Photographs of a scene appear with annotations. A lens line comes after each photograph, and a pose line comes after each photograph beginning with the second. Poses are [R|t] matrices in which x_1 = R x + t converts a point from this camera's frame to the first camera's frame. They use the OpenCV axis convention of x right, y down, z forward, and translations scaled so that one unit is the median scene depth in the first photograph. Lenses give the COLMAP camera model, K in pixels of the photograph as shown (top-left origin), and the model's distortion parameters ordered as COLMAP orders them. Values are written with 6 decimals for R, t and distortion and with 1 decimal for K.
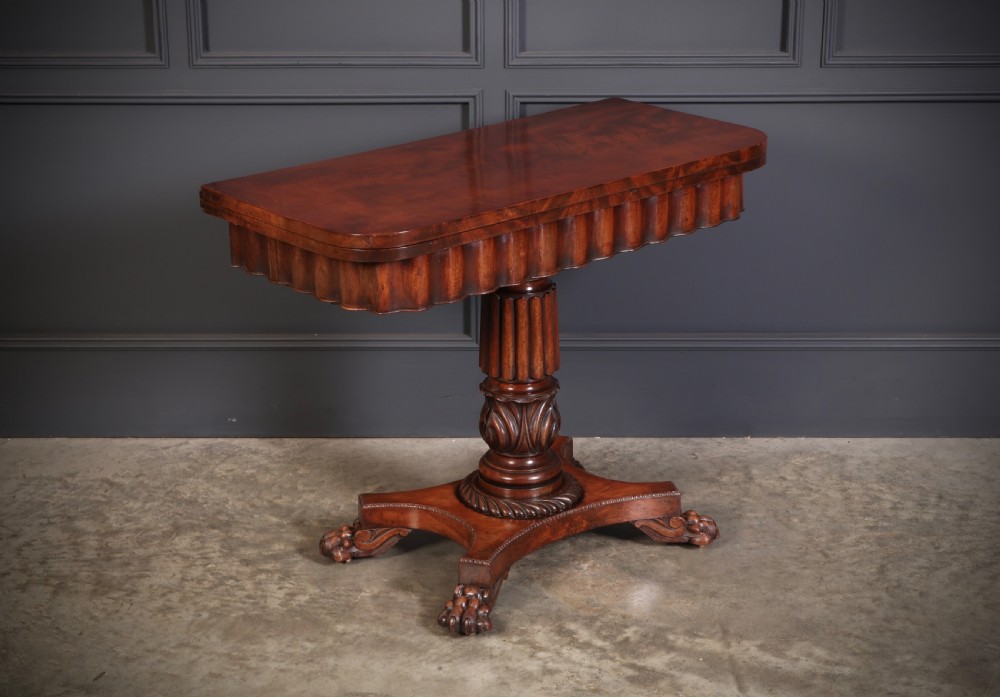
lens RADIAL K [[1982.6, 0, 482.3], [0, 1982.6, 350.7], [0, 0, 1]] dist [0.010028, 0.012826]
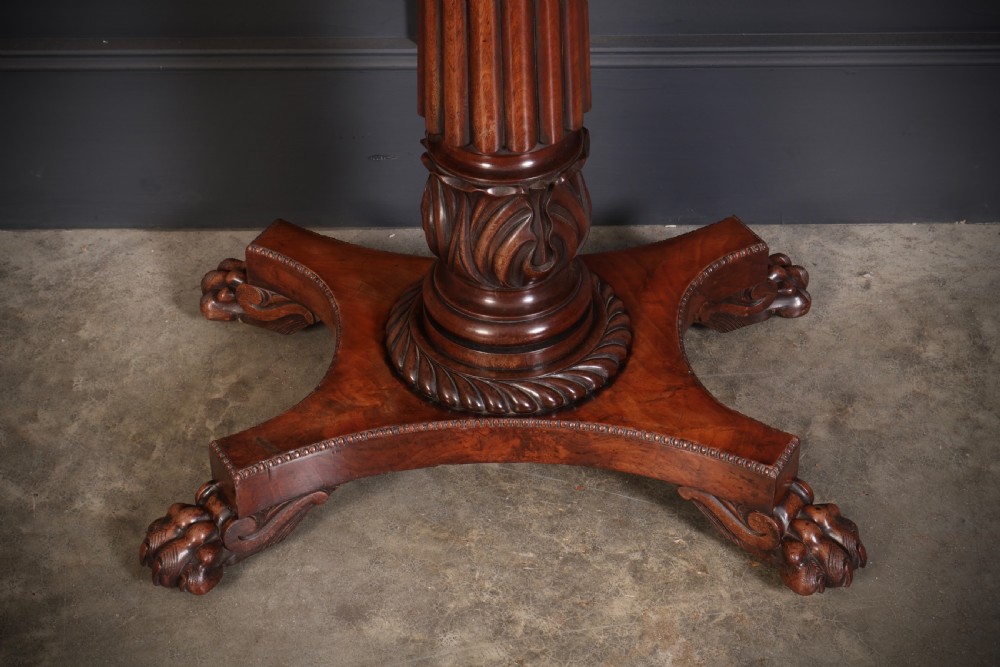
lens RADIAL K [[1892.4, 0, 499.7], [0, 1892.4, 335.5], [0, 0, 1]] dist [0.006284, 0.003738]
pose [[0.999864, -0.009247, 0.013667, 0.007398], [0.004162, 0.942789, 0.333365, -0.106654], [-0.015967, -0.333262, 0.942699, 0.597970]]
